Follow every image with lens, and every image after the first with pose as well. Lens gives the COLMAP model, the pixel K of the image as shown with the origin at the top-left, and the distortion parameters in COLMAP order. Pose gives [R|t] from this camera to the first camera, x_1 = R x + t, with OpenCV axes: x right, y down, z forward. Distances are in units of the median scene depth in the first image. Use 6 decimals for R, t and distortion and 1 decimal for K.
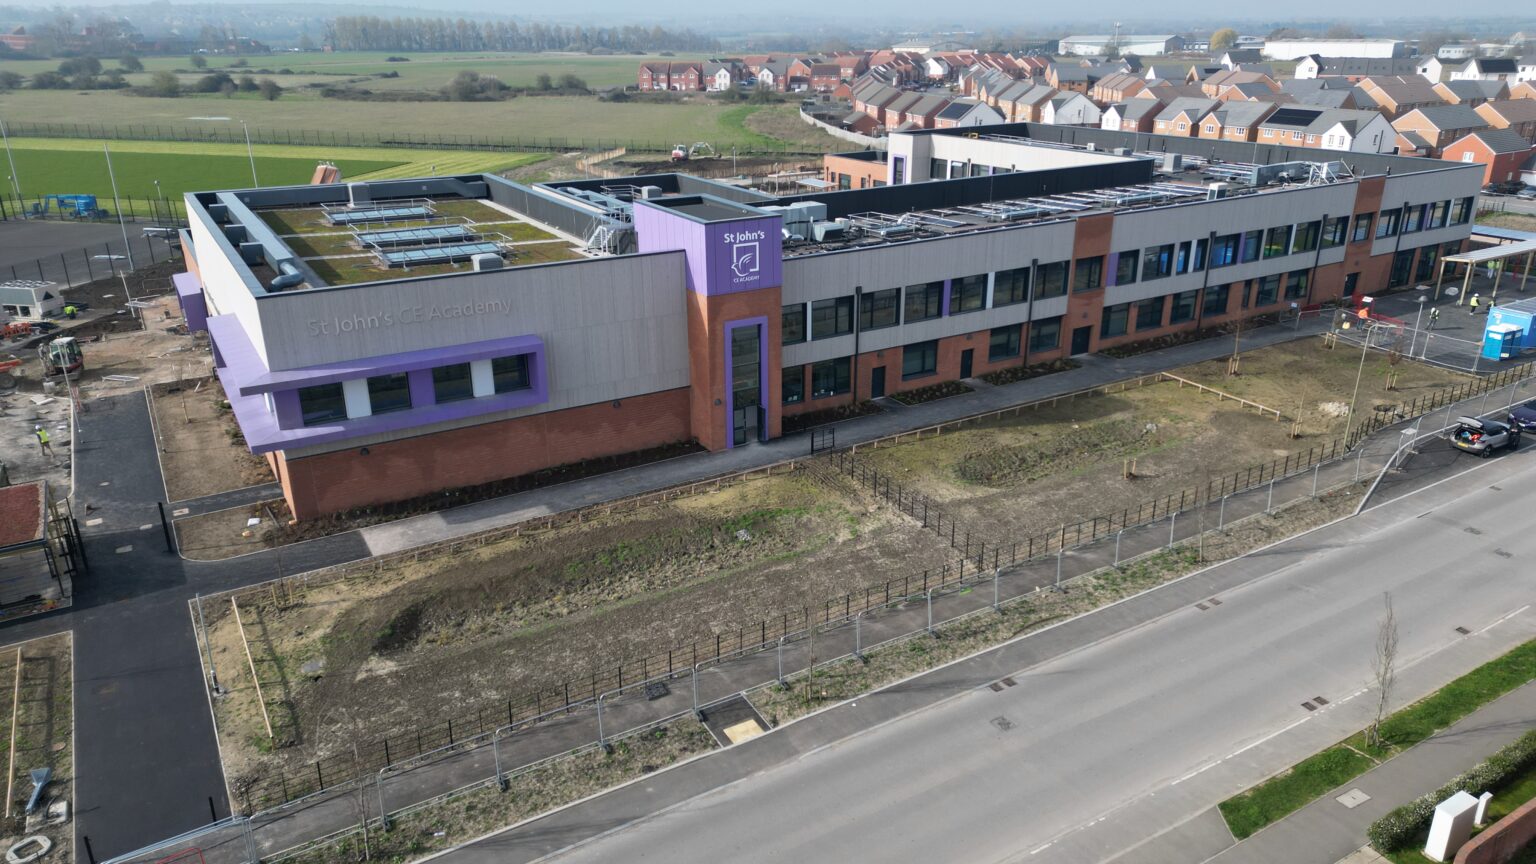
lens RADIAL K [[1061.5, 0, 773.7], [0, 1061.5, 431.8], [0, 0, 1]] dist [0.080812, -0.069343]
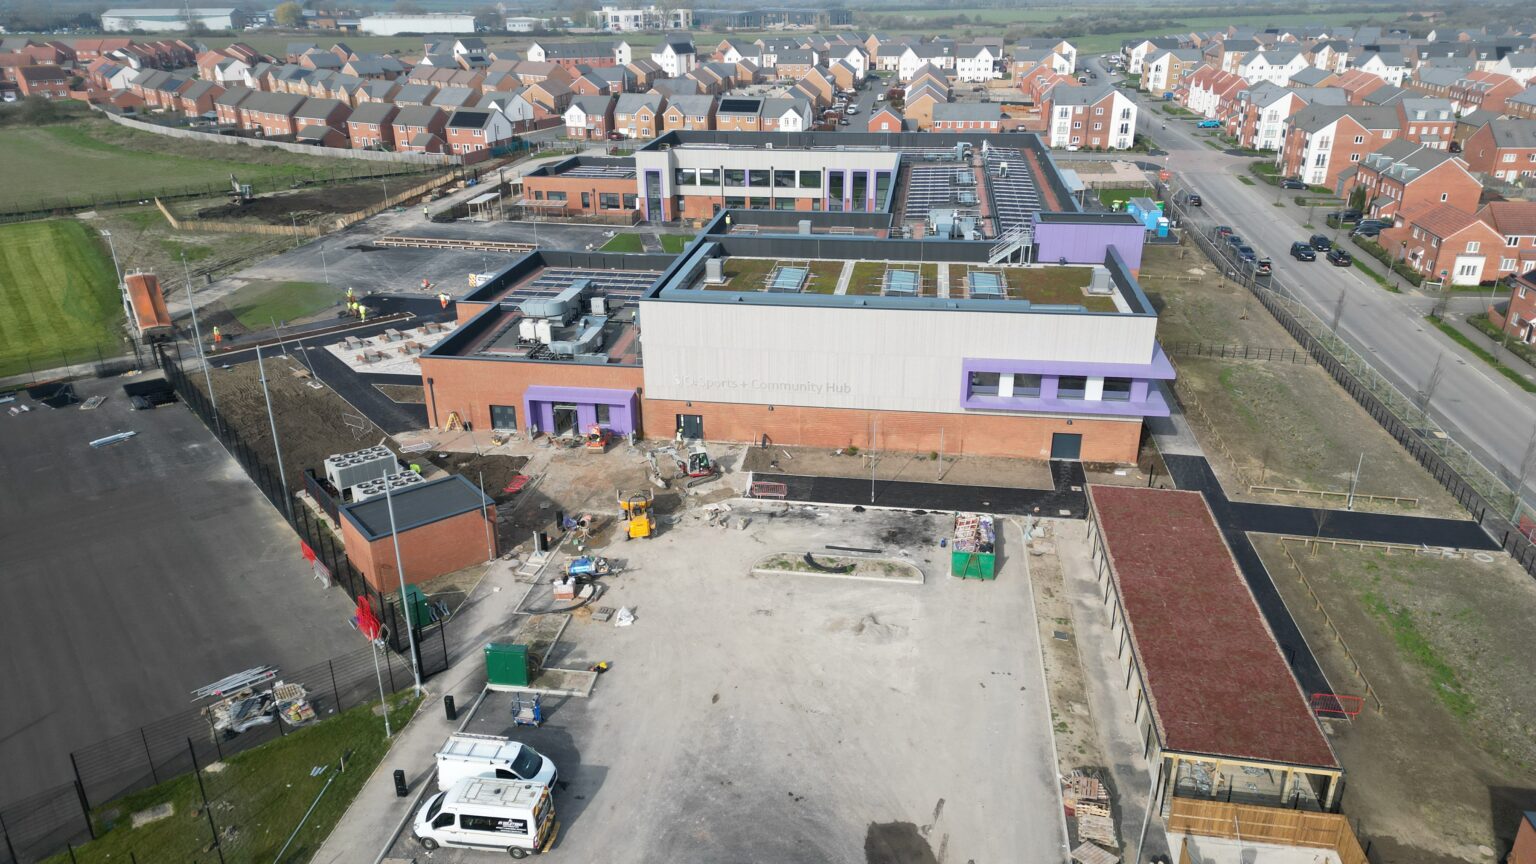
lens RADIAL K [[1061.5, 0, 766.3], [0, 1061.5, 437.6], [0, 0, 1]] dist [0.080812, -0.069343]
pose [[0.640423, -0.304002, 0.705295, -1.185548], [0.277199, 0.947919, 0.156878, -0.213885], [-0.716254, 0.095039, 0.691338, 0.214786]]
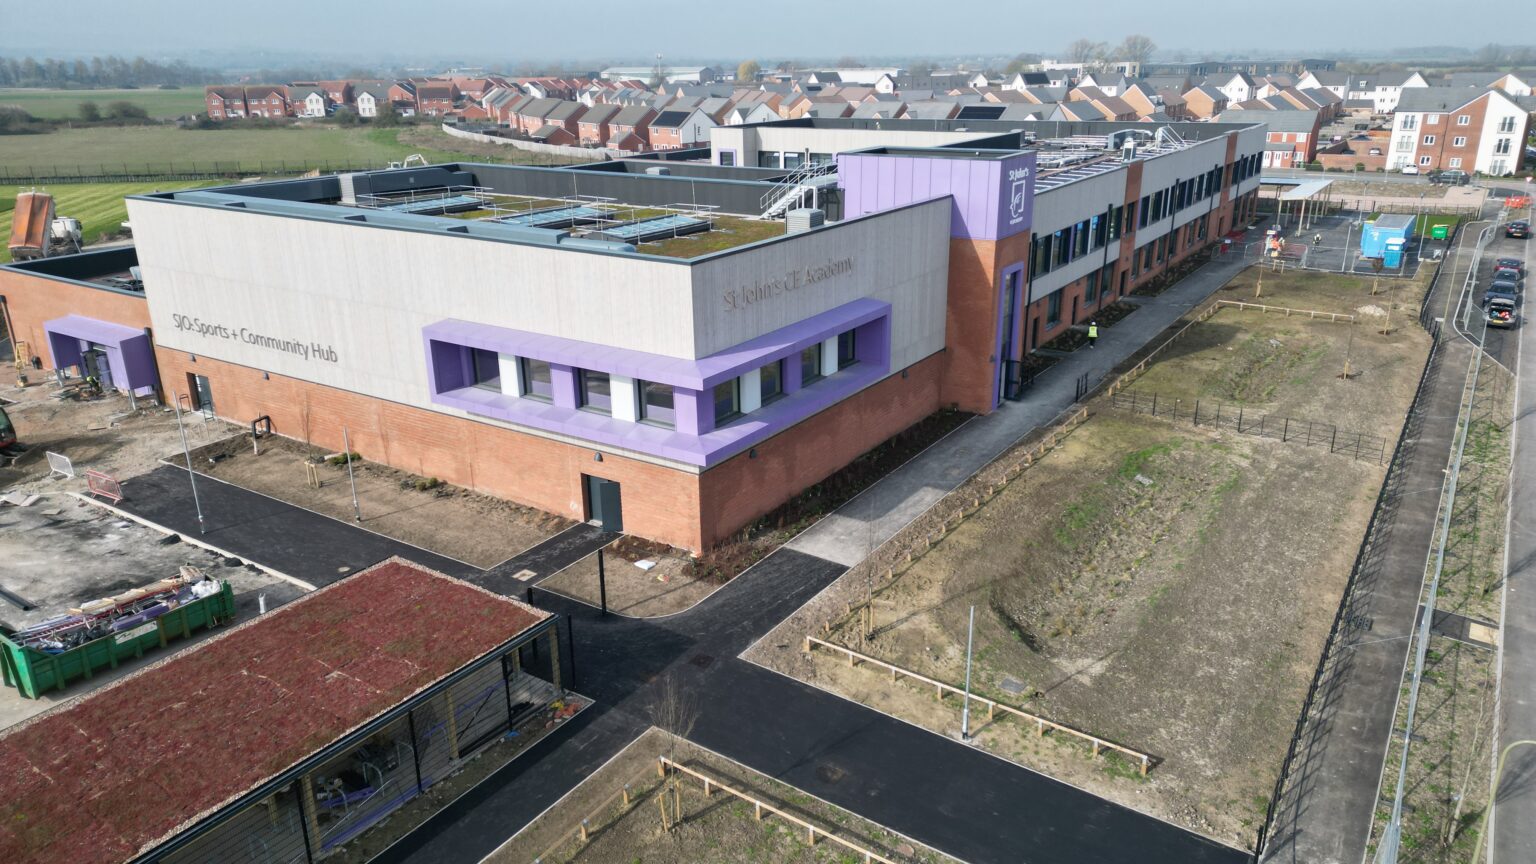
lens RADIAL K [[1061.5, 0, 771.4], [0, 1061.5, 432.3], [0, 0, 1]] dist [0.080812, -0.069343]
pose [[0.905355, -0.147012, 0.398397, -0.450774], [0.159425, 0.987208, 0.001996, 0.001847], [-0.393594, 0.061708, 0.917211, 0.171507]]
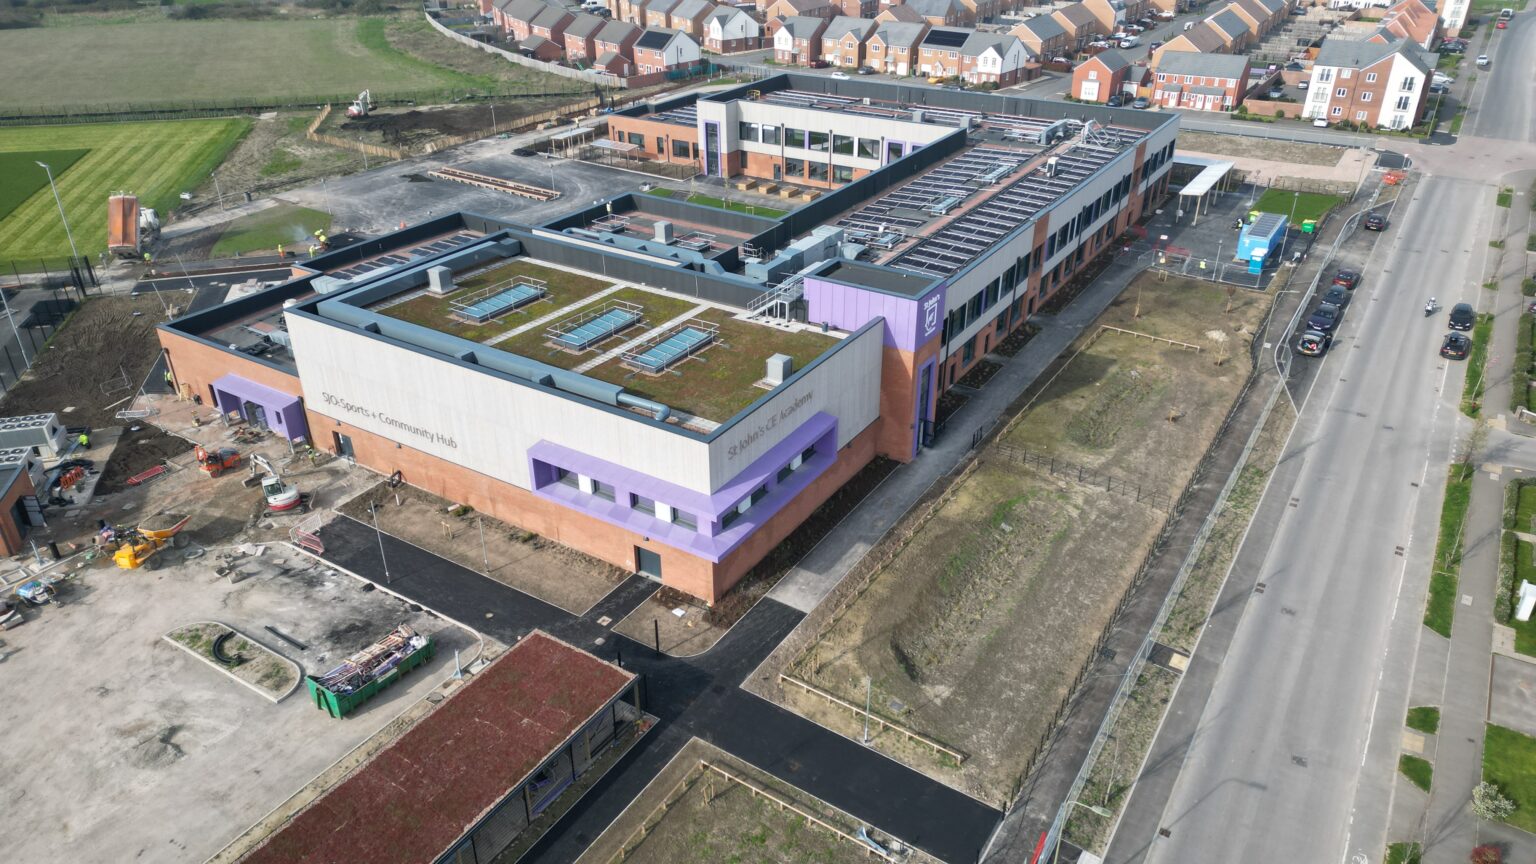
lens RADIAL K [[1061.5, 0, 770.7], [0, 1061.5, 430.3], [0, 0, 1]] dist [0.080812, -0.069343]
pose [[0.896612, -0.211344, 0.389129, -0.533873], [0.158935, 0.973794, 0.162678, -0.195939], [-0.413313, -0.084013, 0.906705, -0.081826]]
